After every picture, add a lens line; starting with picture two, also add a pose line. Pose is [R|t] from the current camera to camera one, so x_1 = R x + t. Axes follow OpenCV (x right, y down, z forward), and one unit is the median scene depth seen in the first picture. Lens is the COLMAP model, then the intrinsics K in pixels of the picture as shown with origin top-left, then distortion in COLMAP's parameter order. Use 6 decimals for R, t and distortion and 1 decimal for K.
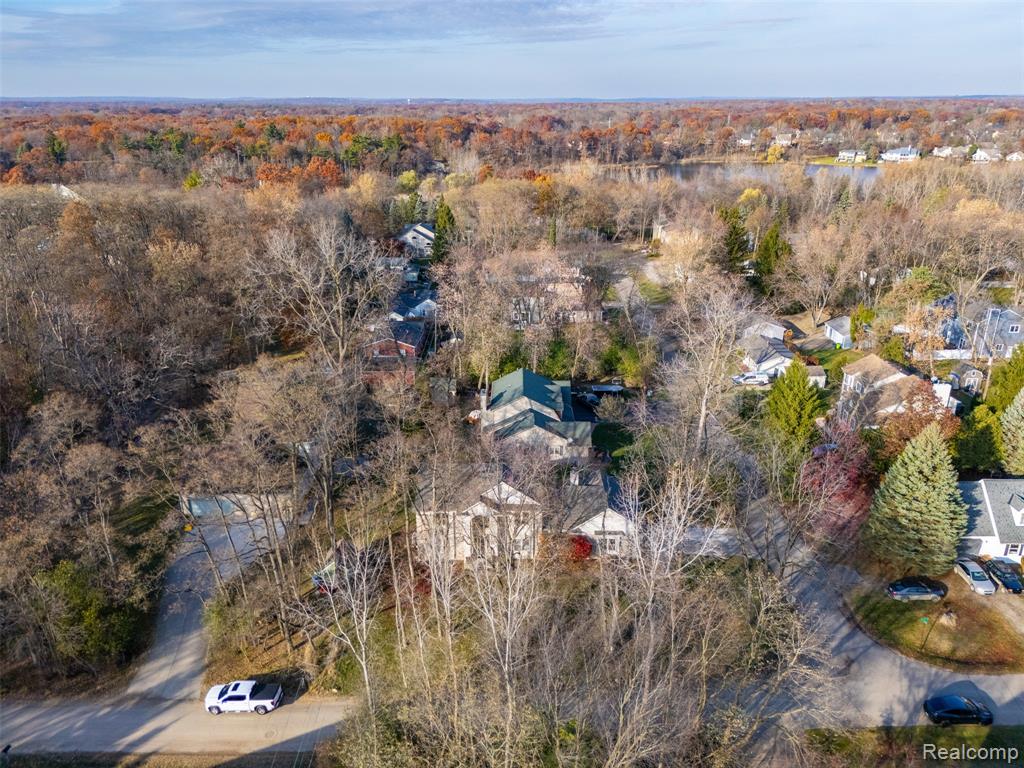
lens RADIAL K [[754.4, 0, 509.0], [0, 754.4, 374.6], [0, 0, 1]] dist [0.058275, -0.043128]
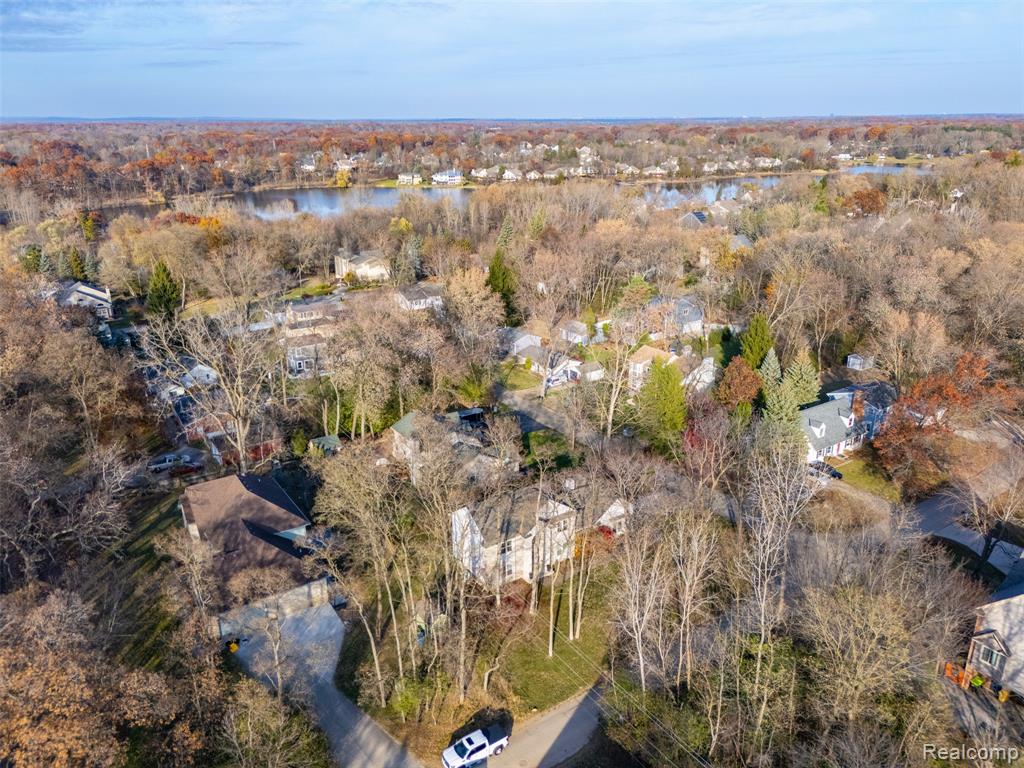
lens RADIAL K [[754.4, 0, 512.4], [0, 754.4, 390.4], [0, 0, 1]] dist [0.058275, -0.043128]
pose [[0.826180, -0.191498, 0.529864, -0.387618], [0.194405, 0.979599, 0.050914, -0.056716], [-0.528804, 0.060944, 0.846553, 0.018858]]
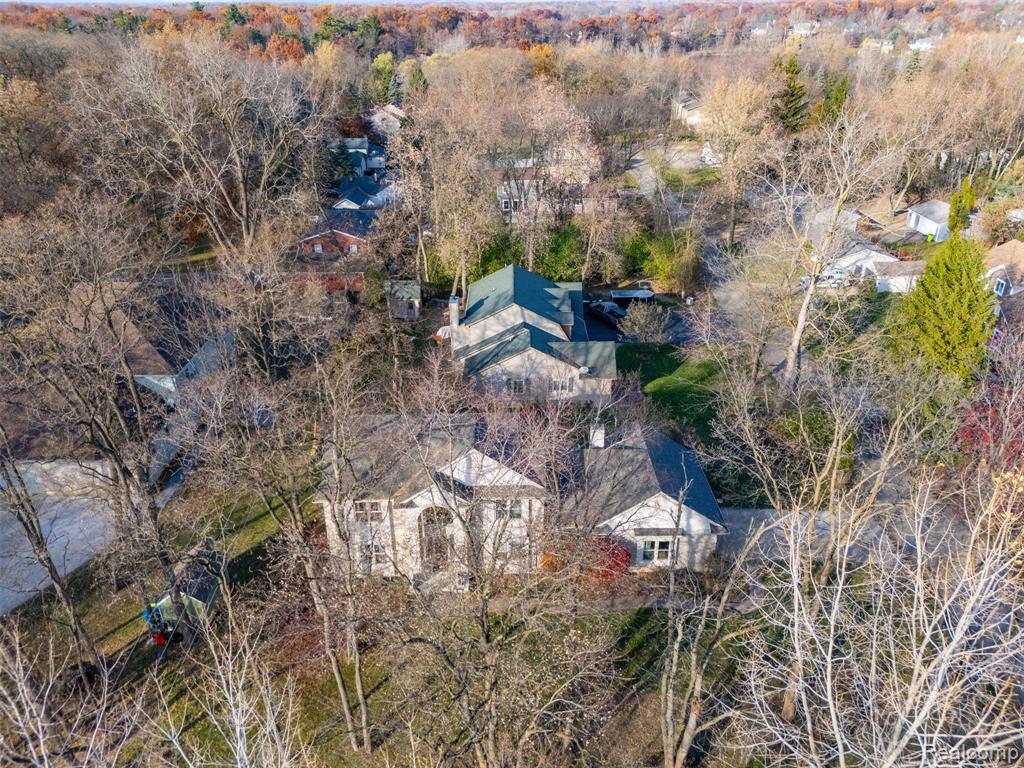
lens RADIAL K [[754.4, 0, 510.4], [0, 754.4, 376.6], [0, 0, 1]] dist [0.058275, -0.043128]
pose [[0.999953, -0.006819, 0.006866, 0.009283], [0.006025, 0.993947, 0.109698, 0.015672], [-0.007572, -0.109651, 0.993941, 0.268467]]
